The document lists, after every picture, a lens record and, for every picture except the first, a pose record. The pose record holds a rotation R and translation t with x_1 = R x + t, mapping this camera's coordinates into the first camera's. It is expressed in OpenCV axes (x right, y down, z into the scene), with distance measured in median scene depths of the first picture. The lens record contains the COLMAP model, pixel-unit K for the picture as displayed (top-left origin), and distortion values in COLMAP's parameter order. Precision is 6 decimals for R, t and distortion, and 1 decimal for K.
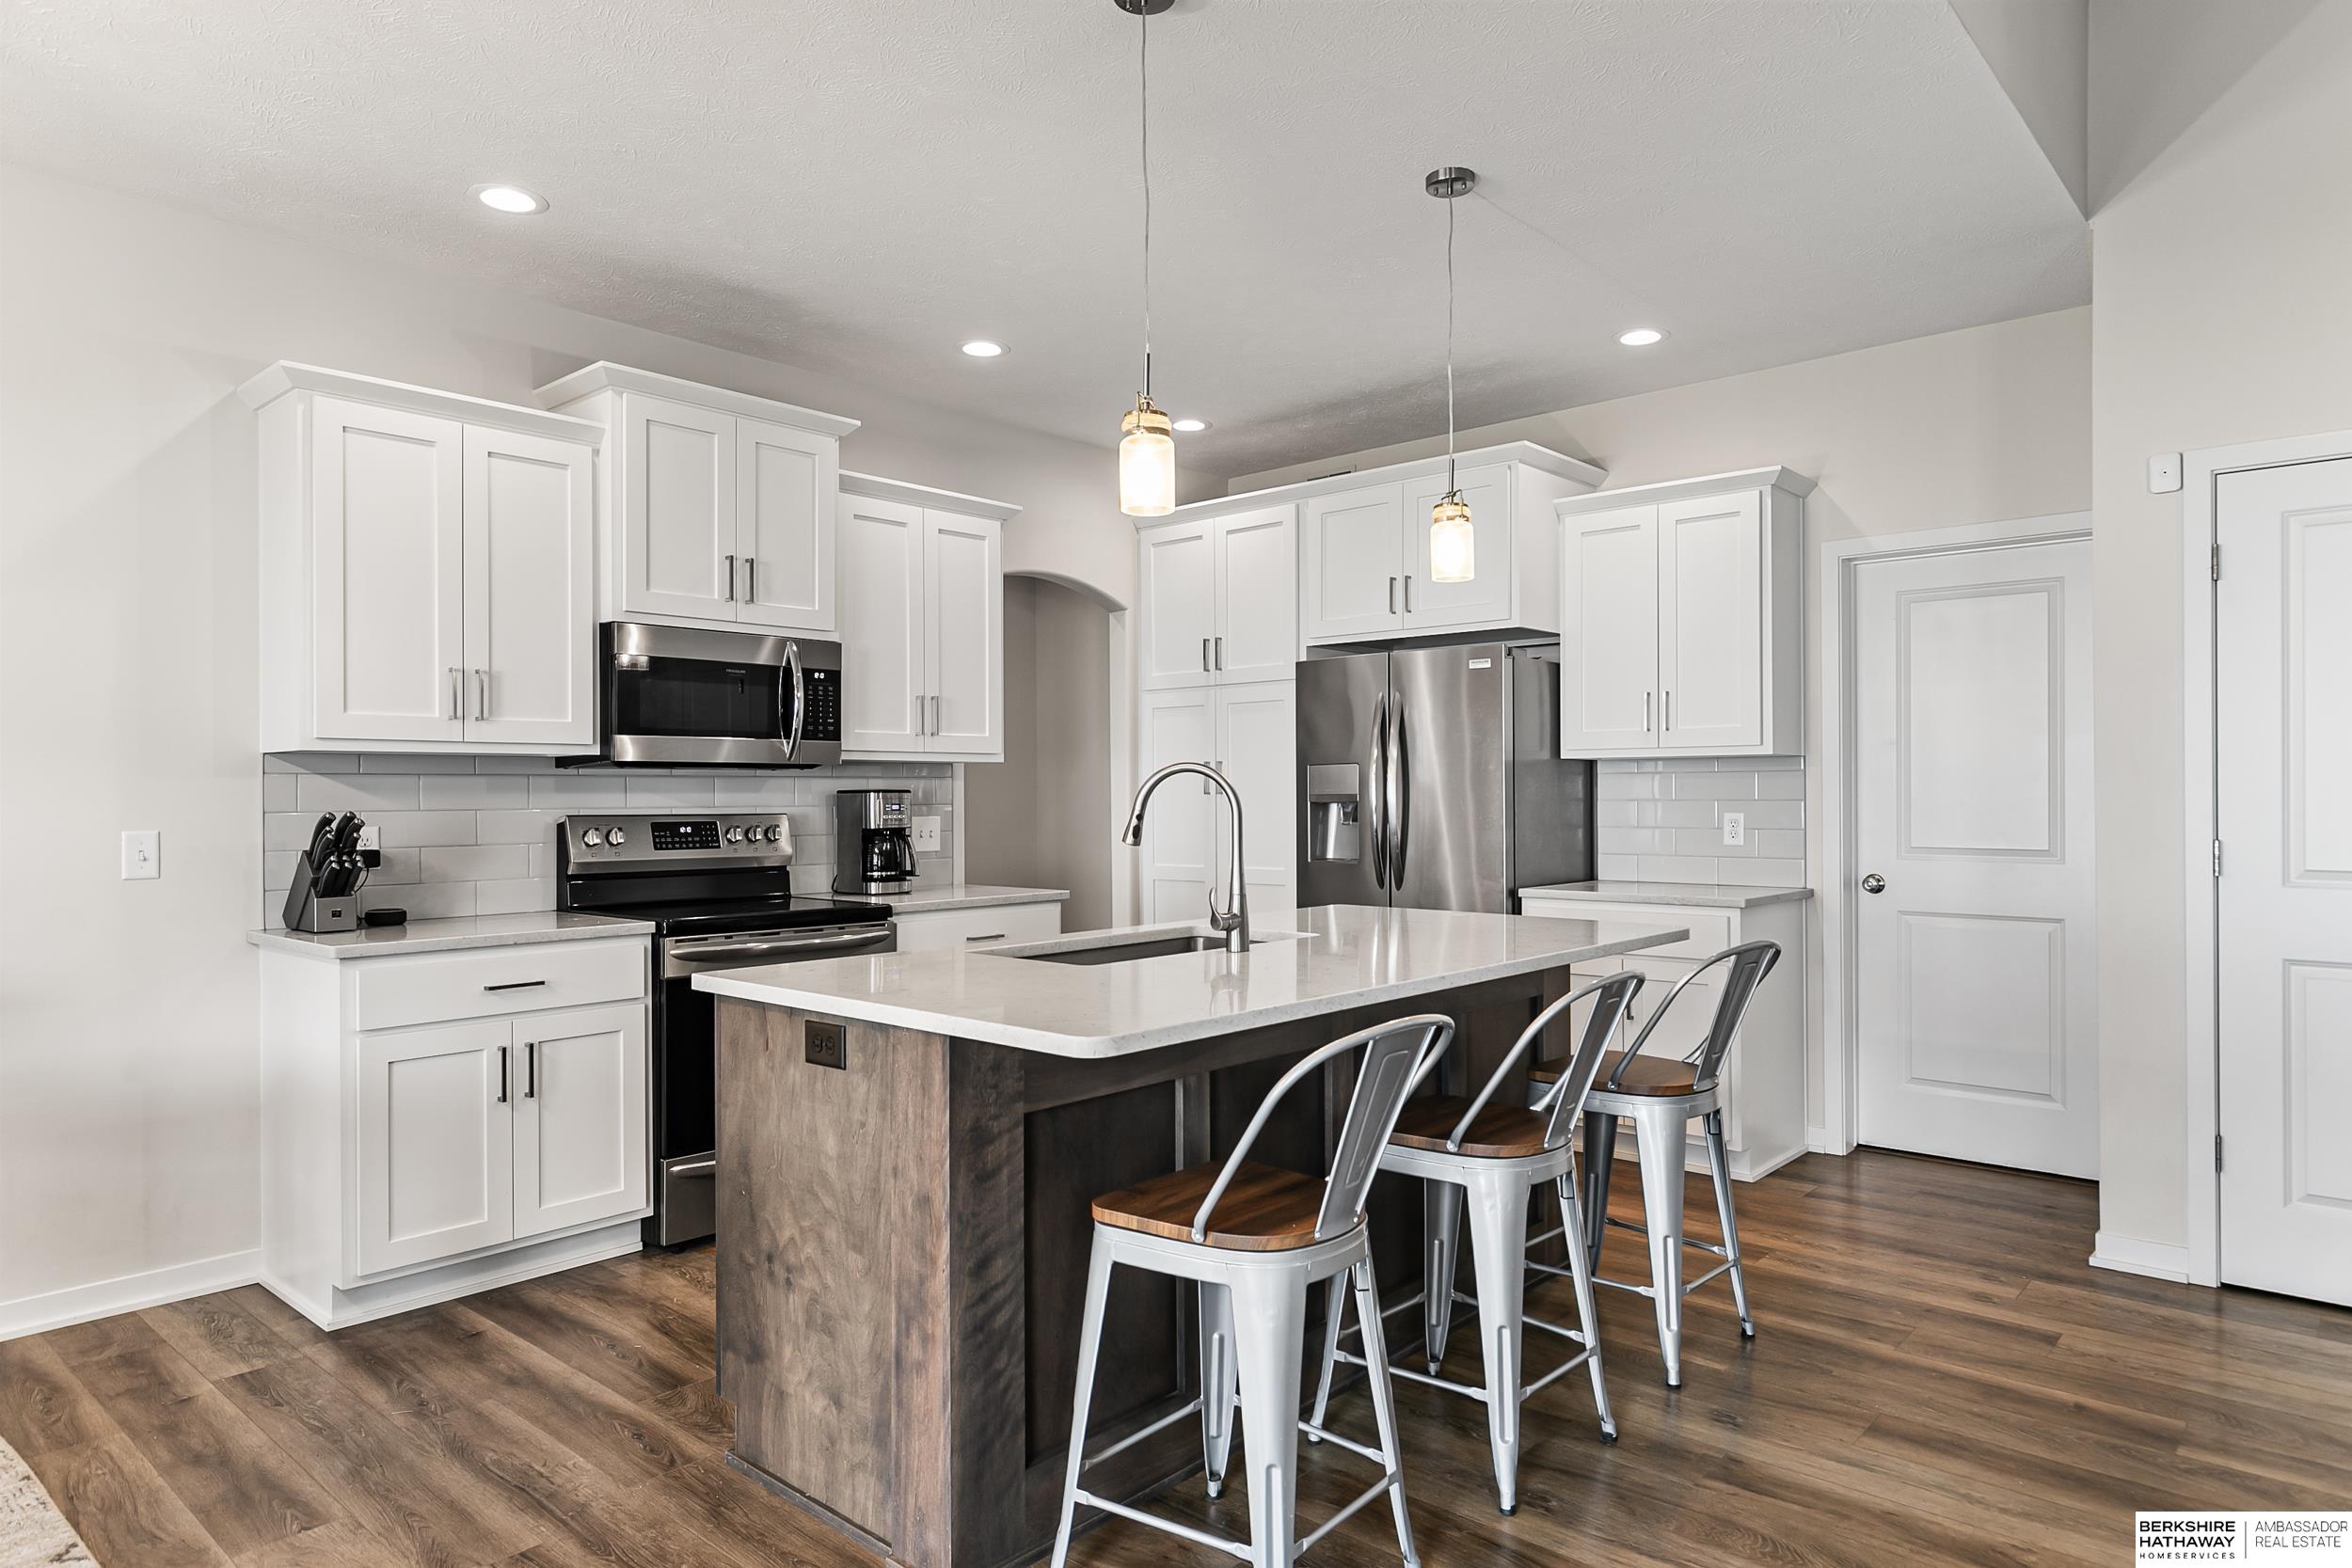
lens RADIAL K [[1394.1, 0, 1187.7], [0, 1394.1, 790.3], [0, 0, 1]] dist [0.021946, -0.001185]
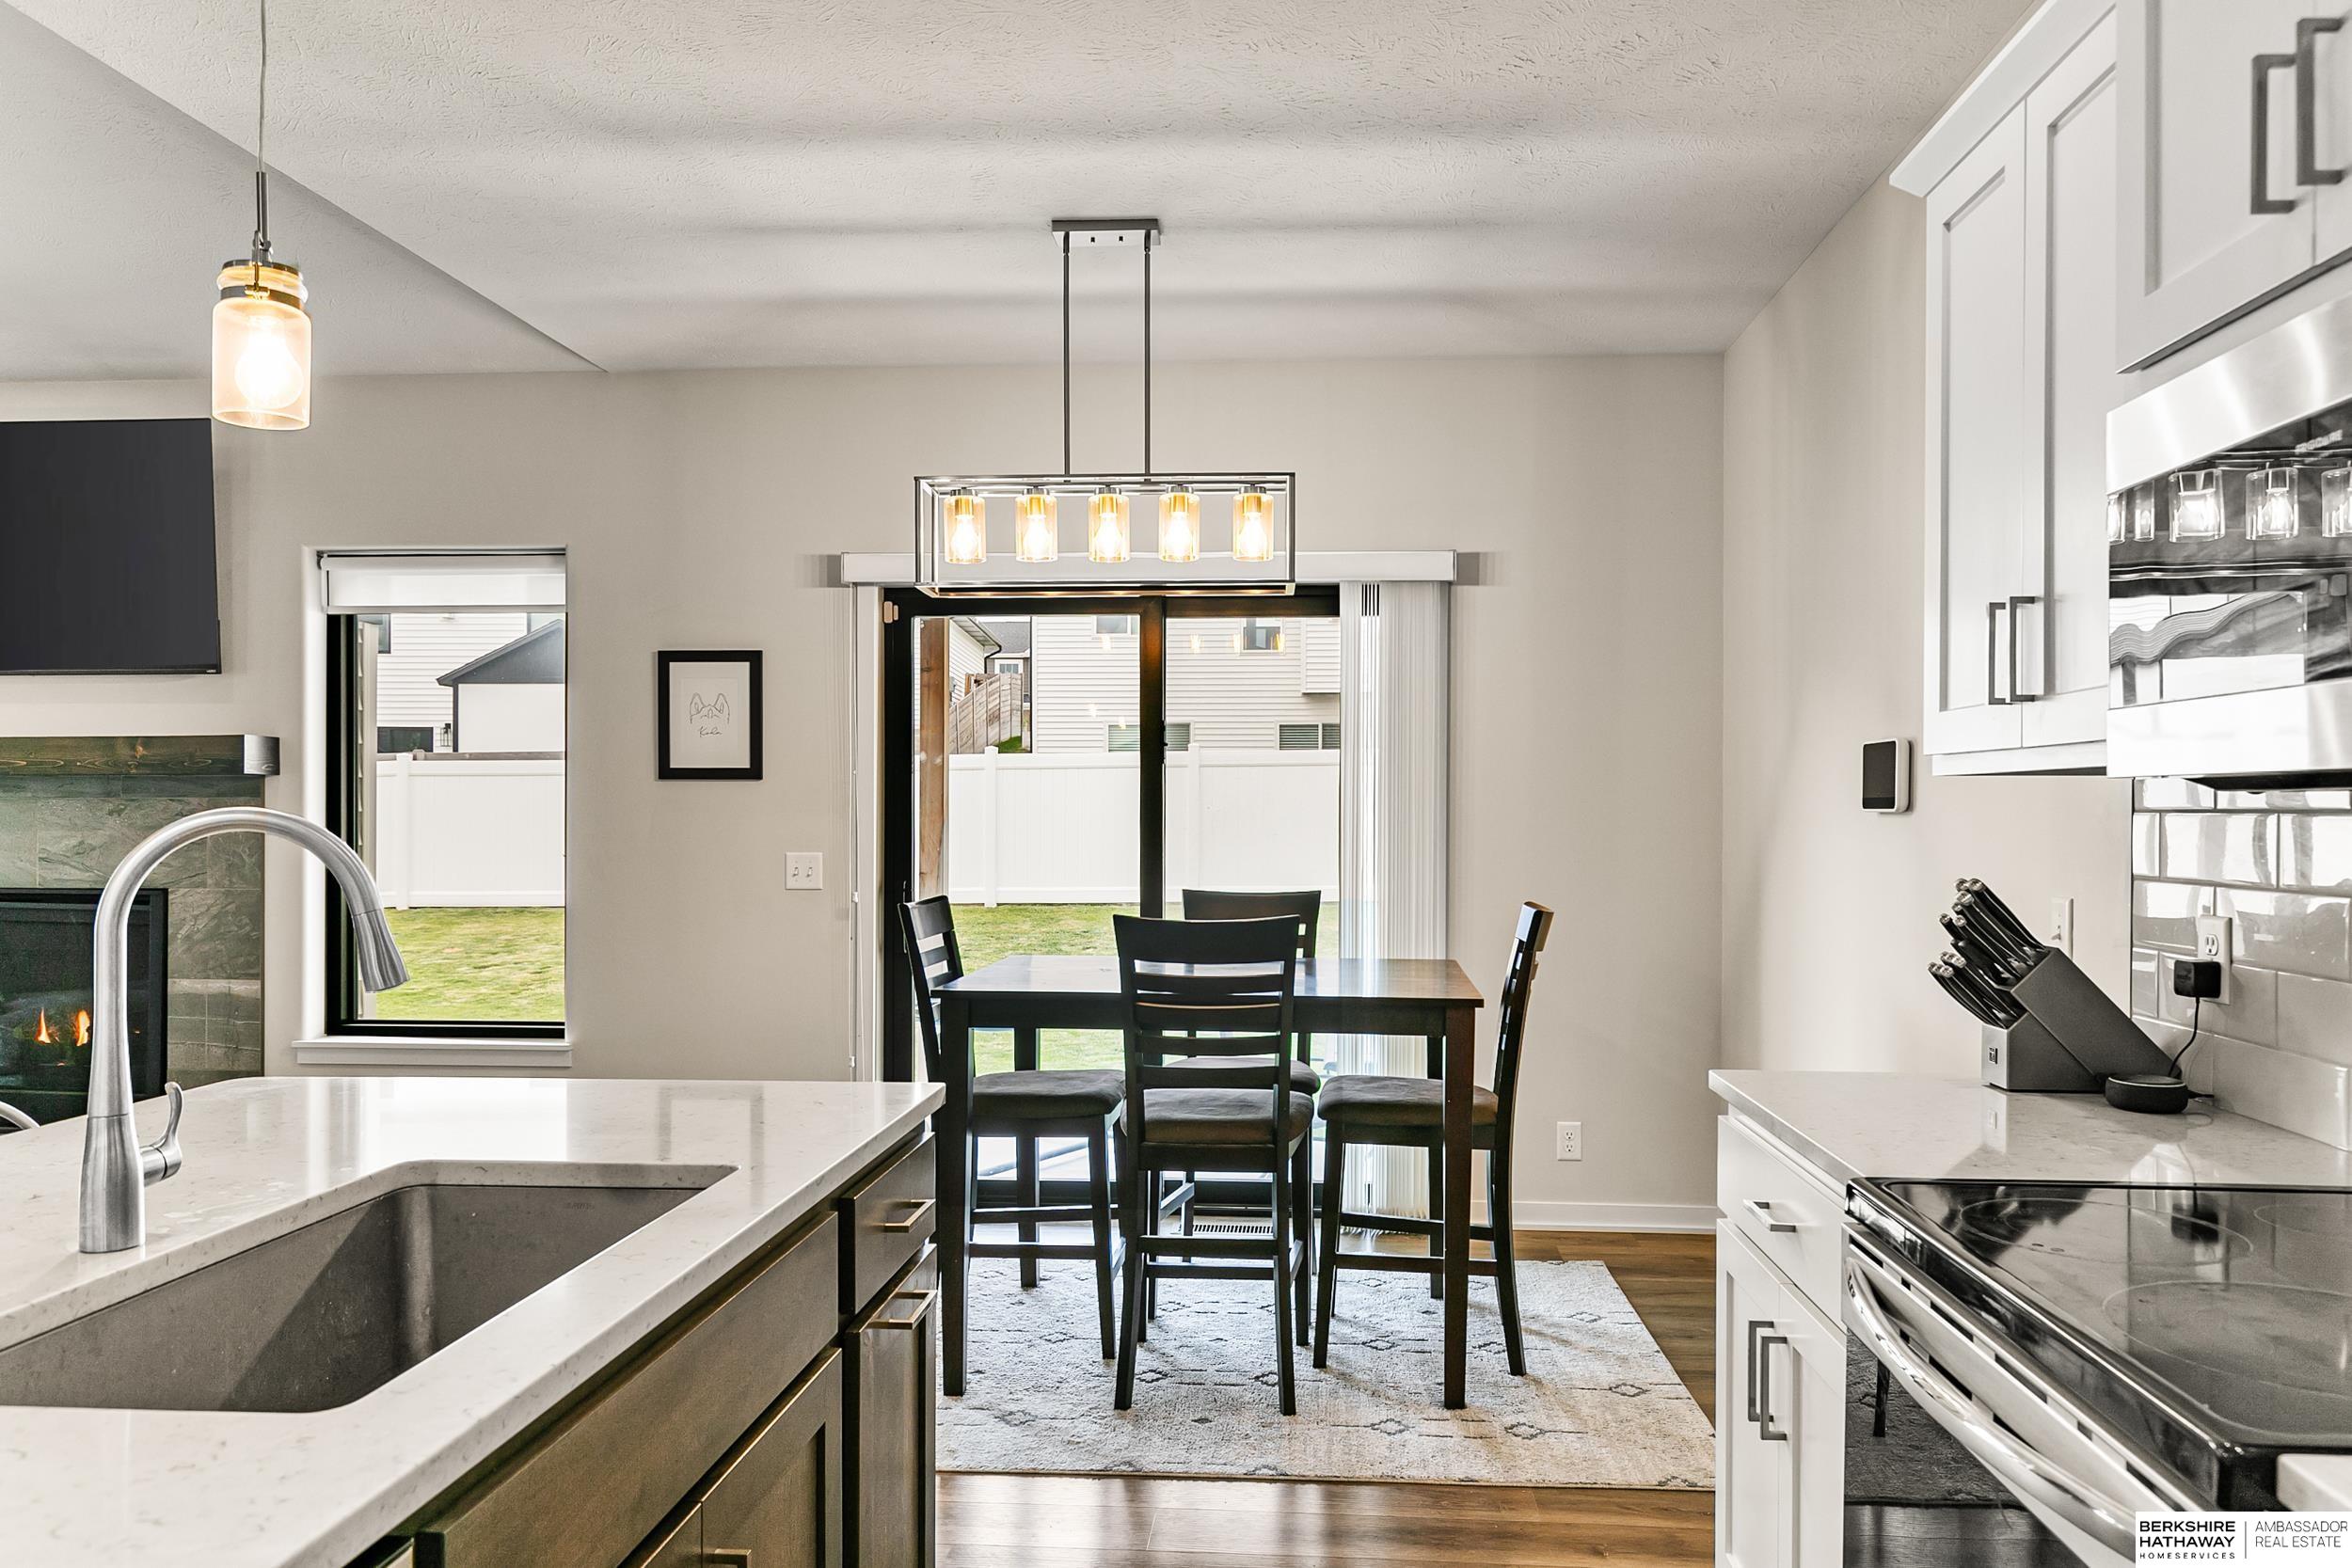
lens RADIAL K [[1646.5, 0, 1202.3], [0, 1646.5, 817.0], [0, 0, 1]] dist [-0.002995, 0.001939]
pose [[-0.792719, 0.007512, -0.609540, 0.054086], [0.004095, 0.999967, 0.006998, -0.013211], [0.609573, 0.003051, -0.792724, 1.071756]]
